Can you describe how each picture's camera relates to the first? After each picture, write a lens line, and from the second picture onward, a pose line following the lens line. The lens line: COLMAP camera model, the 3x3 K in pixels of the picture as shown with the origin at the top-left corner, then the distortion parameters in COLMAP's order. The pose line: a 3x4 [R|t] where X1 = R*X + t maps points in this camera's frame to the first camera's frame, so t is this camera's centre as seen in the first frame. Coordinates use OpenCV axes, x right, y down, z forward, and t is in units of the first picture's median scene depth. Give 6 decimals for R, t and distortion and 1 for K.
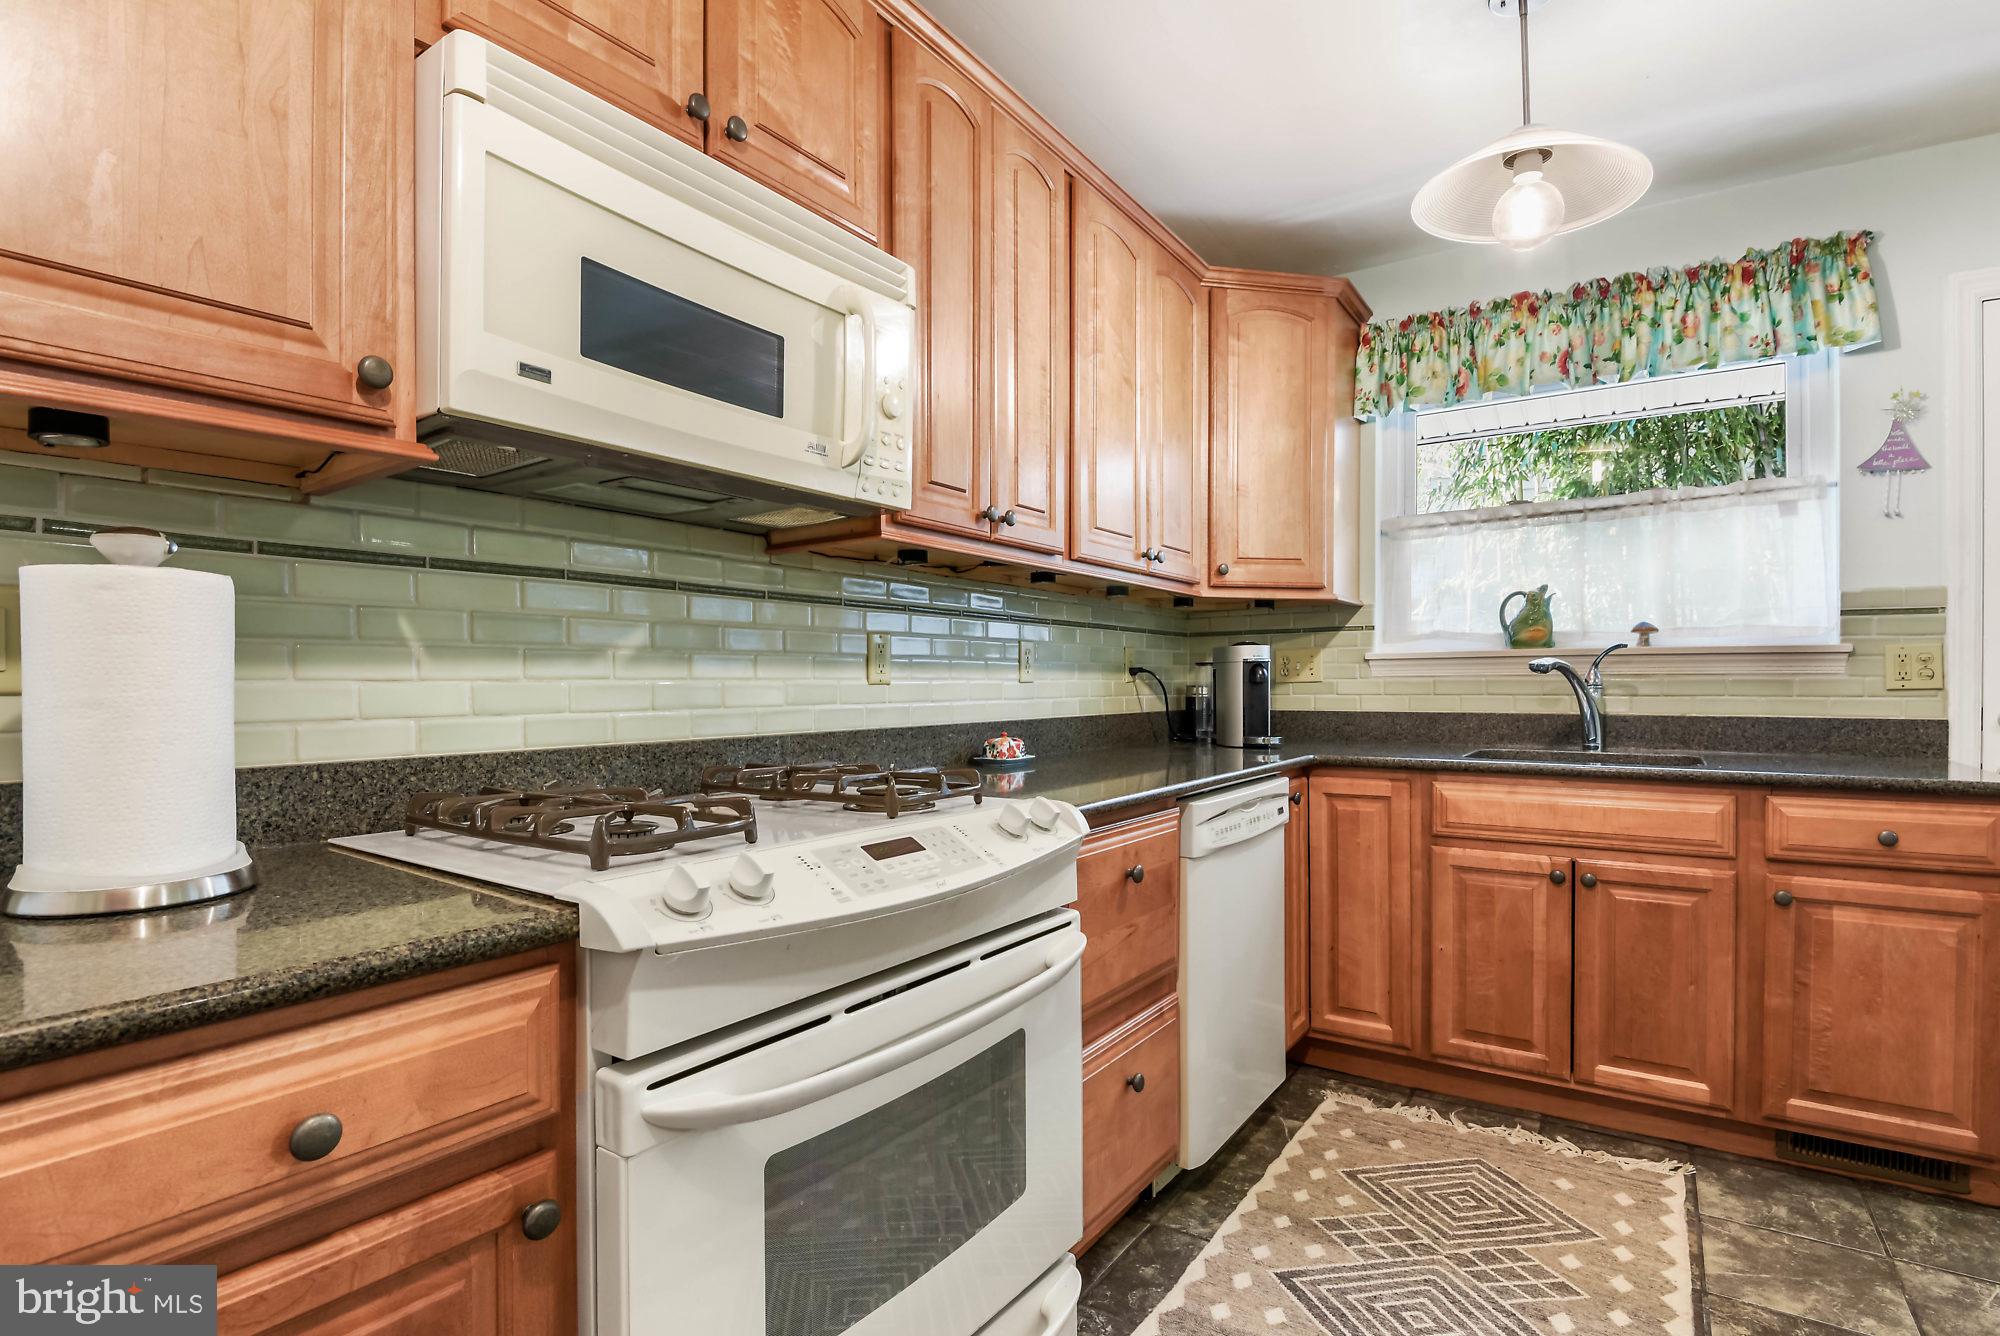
lens RADIAL K [[954.2, 0, 1095.4], [0, 954.2, 716.3], [0, 0, 1]] dist [-0.029700, -0.010676]
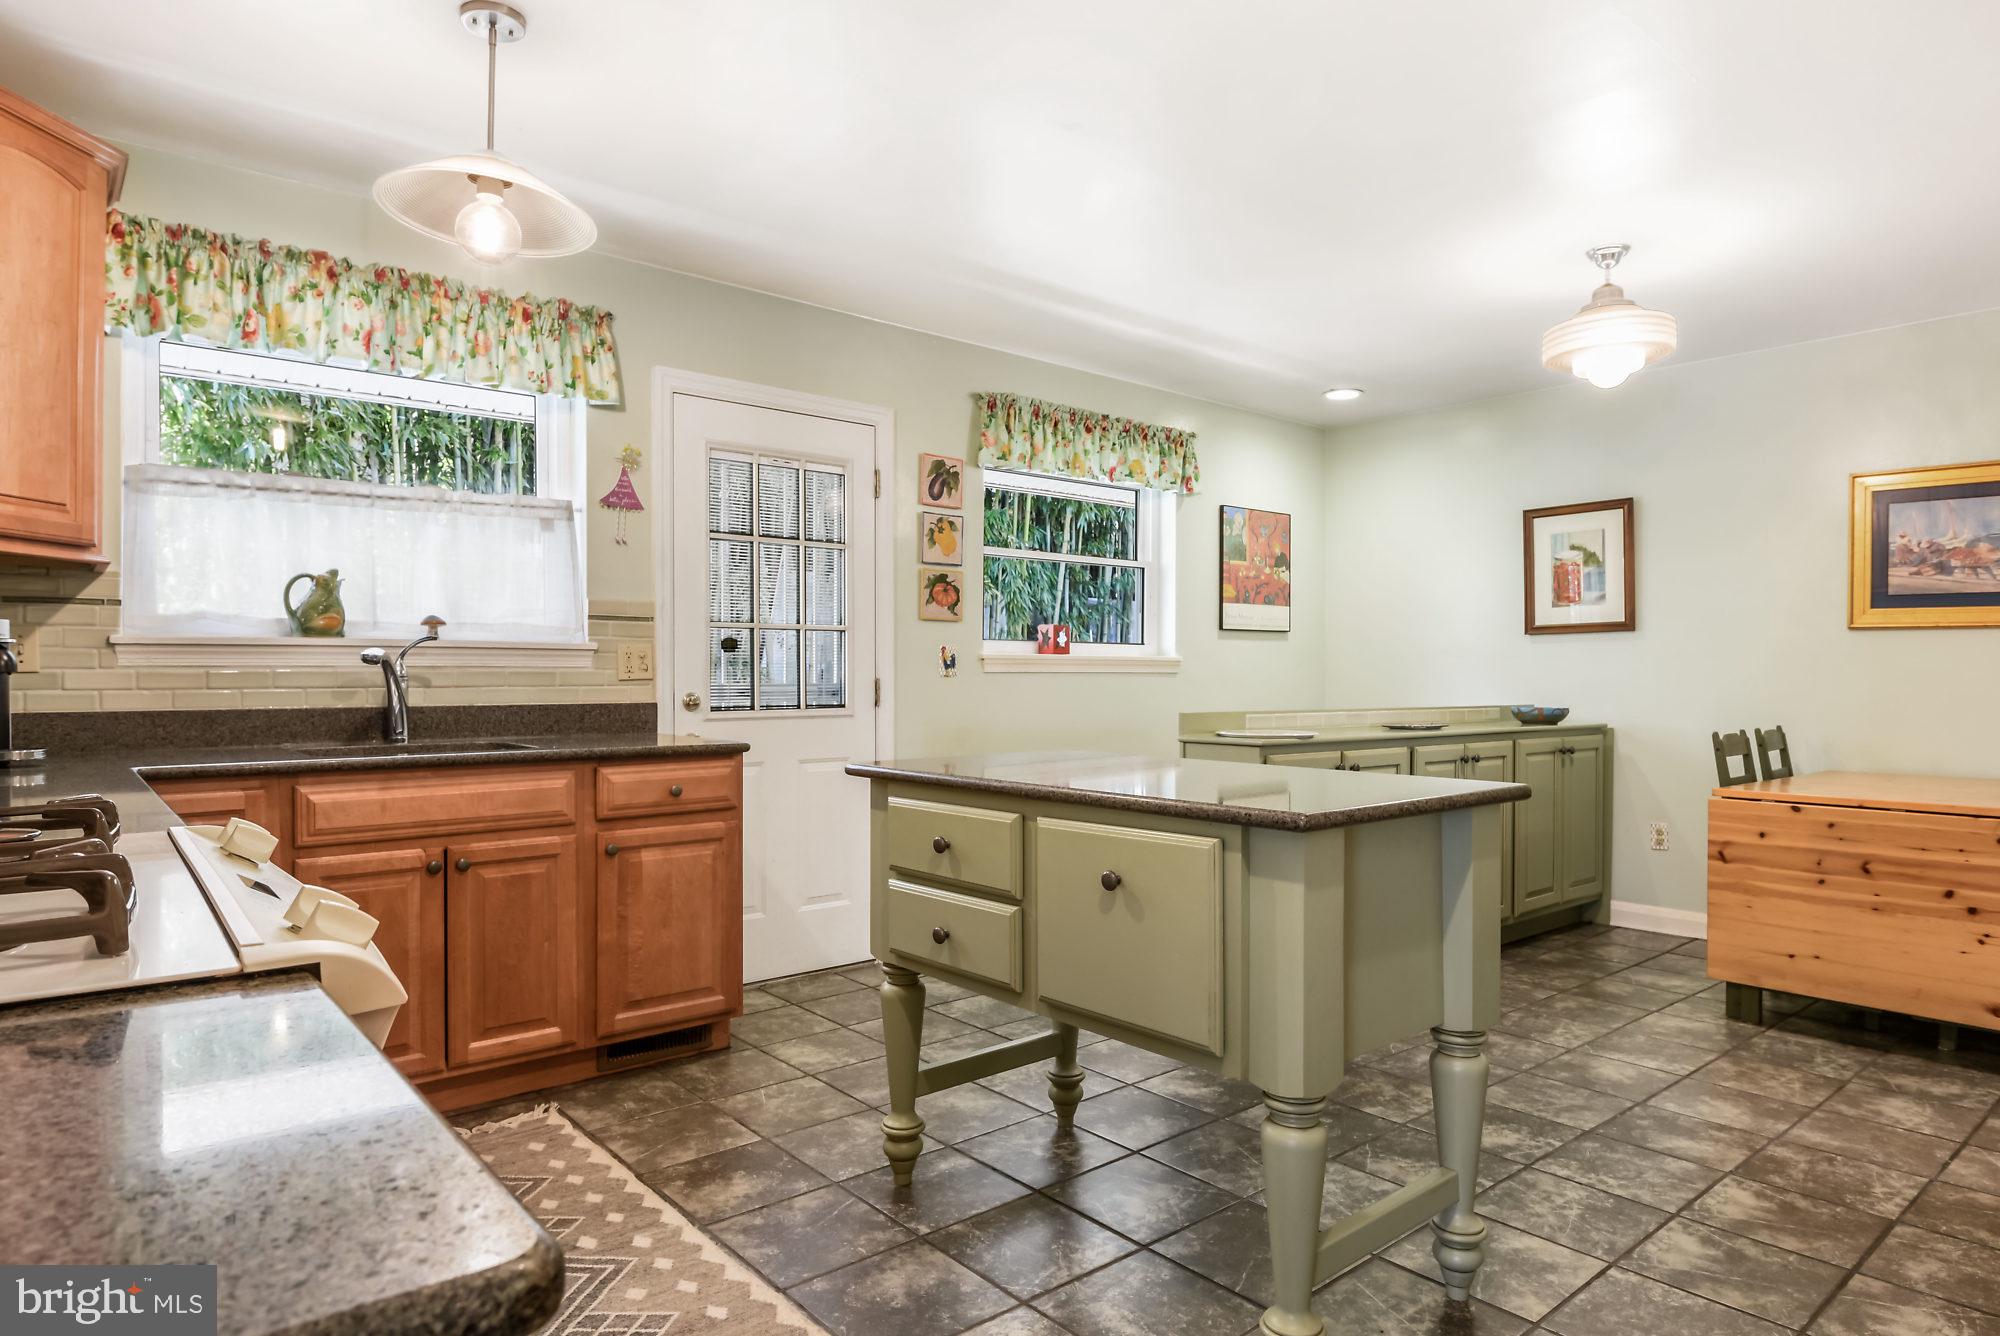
lens RADIAL K [[1149.0, 0, 952.1], [0, 1149.0, 692.0], [0, 0, 1]] dist [-0.040028, -0.002161]
pose [[0.277166, -0.010191, 0.960768, -0.511440], [0.035476, 0.999370, 0.000366, 0.003274], [-0.960167, 0.033982, 0.277353, 0.133245]]
